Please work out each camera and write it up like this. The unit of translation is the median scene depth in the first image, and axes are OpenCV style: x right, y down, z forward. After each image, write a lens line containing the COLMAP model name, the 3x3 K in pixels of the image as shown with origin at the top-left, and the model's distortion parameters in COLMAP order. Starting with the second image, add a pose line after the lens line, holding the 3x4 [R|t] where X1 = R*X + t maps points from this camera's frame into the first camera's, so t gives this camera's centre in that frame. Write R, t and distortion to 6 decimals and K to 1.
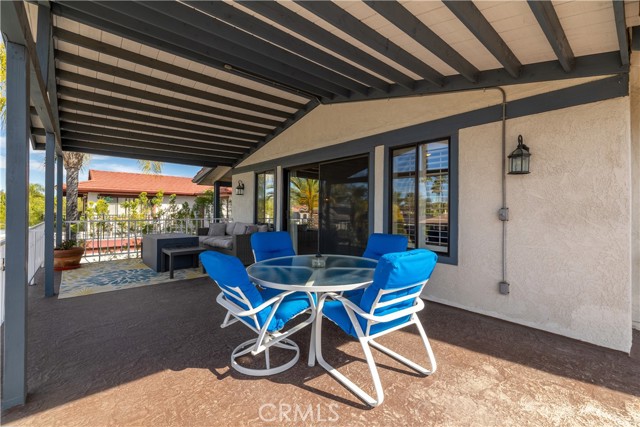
lens RADIAL K [[278.5, 0, 318.1], [0, 278.5, 209.3], [0, 0, 1]] dist [0.011179, -0.002308]
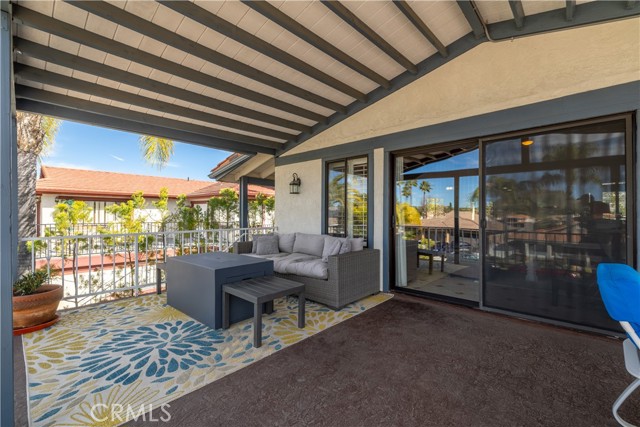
lens RADIAL K [[278.5, 0, 323.5], [0, 278.5, 217.2], [0, 0, 1]] dist [0.011179, -0.002308]
pose [[0.993546, -0.003882, 0.113359, -0.418790], [0.003217, 0.999977, 0.006048, 0.003158], [-0.113380, -0.005644, 0.993536, 0.426373]]
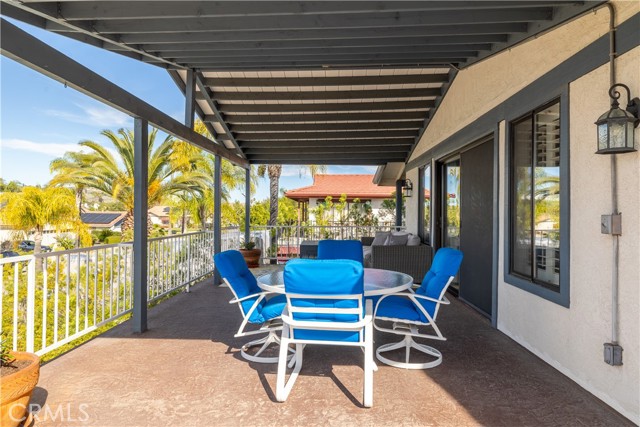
lens RADIAL K [[396.7, 0, 316.1], [0, 396.7, 211.6], [0, 0, 1]] dist [0.007857, -0.000951]
pose [[0.727826, -0.007291, -0.685723, 0.448693], [0.001251, 0.999956, -0.009304, -0.000596], [0.685761, 0.005914, 0.727803, -0.002253]]
